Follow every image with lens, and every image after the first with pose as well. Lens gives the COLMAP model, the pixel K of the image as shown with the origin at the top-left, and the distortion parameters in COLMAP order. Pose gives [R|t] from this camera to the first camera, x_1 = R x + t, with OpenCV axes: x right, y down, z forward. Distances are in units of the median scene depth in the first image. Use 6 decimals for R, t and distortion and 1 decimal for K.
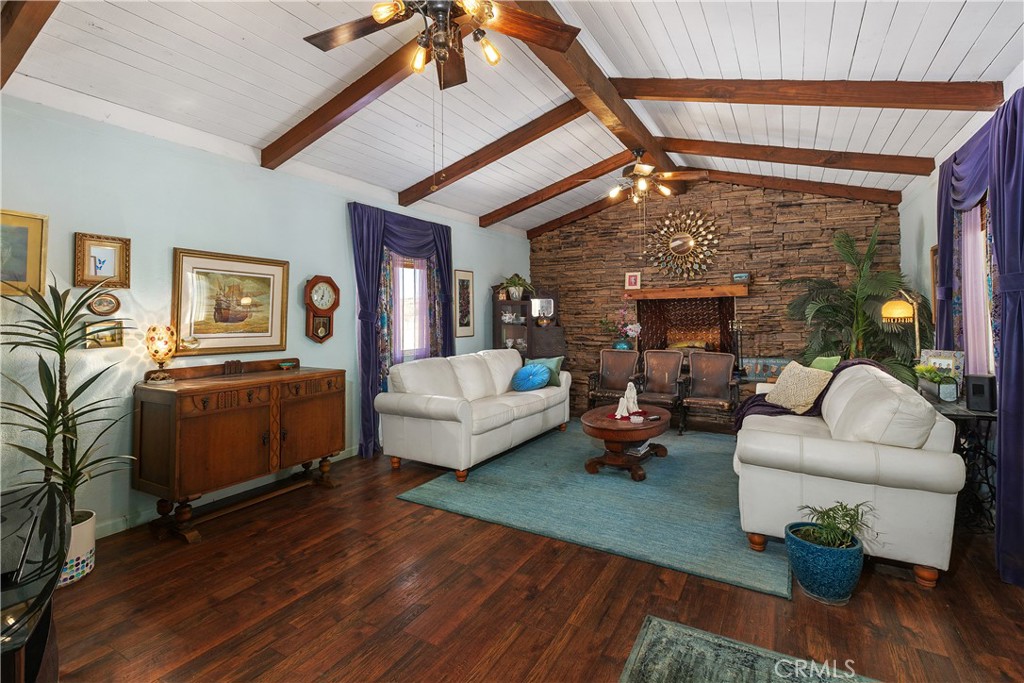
lens RADIAL K [[480.2, 0, 513.5], [0, 480.2, 294.9], [0, 0, 1]] dist [-0.000255, 0.000026]
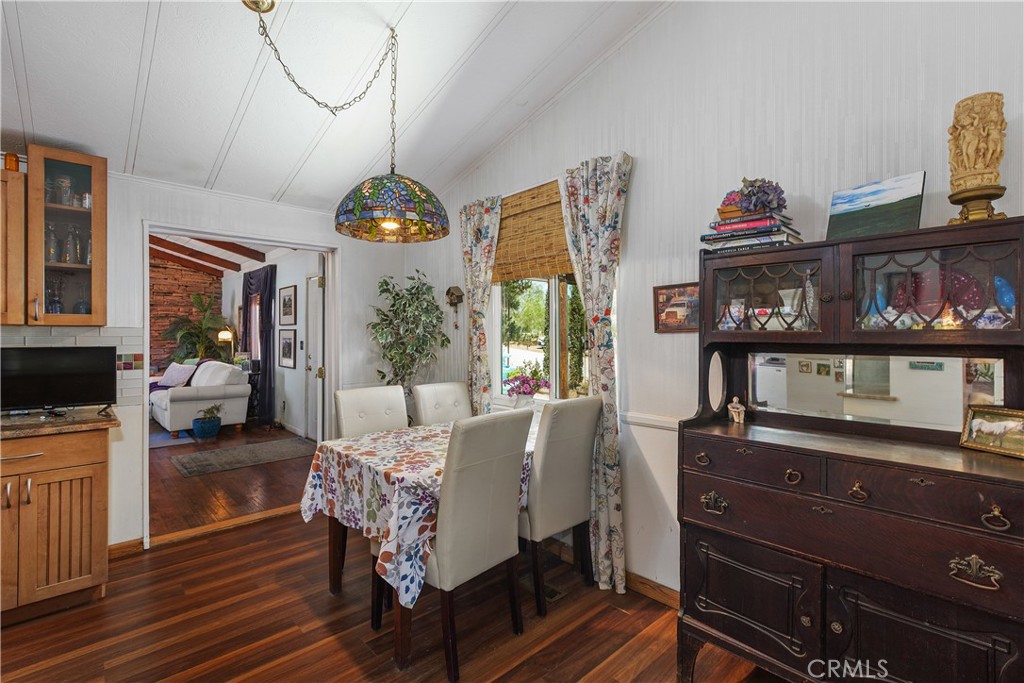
lens RADIAL K [[476.2, 0, 512.0], [0, 476.2, 341.5], [0, 0, 1]] dist [-0.000042, -0.000002]
pose [[0.297087, -0.004269, 0.954841, -0.840292], [-0.044662, 0.998833, 0.018362, -0.036650], [-0.953805, -0.048100, 0.296549, -0.846132]]
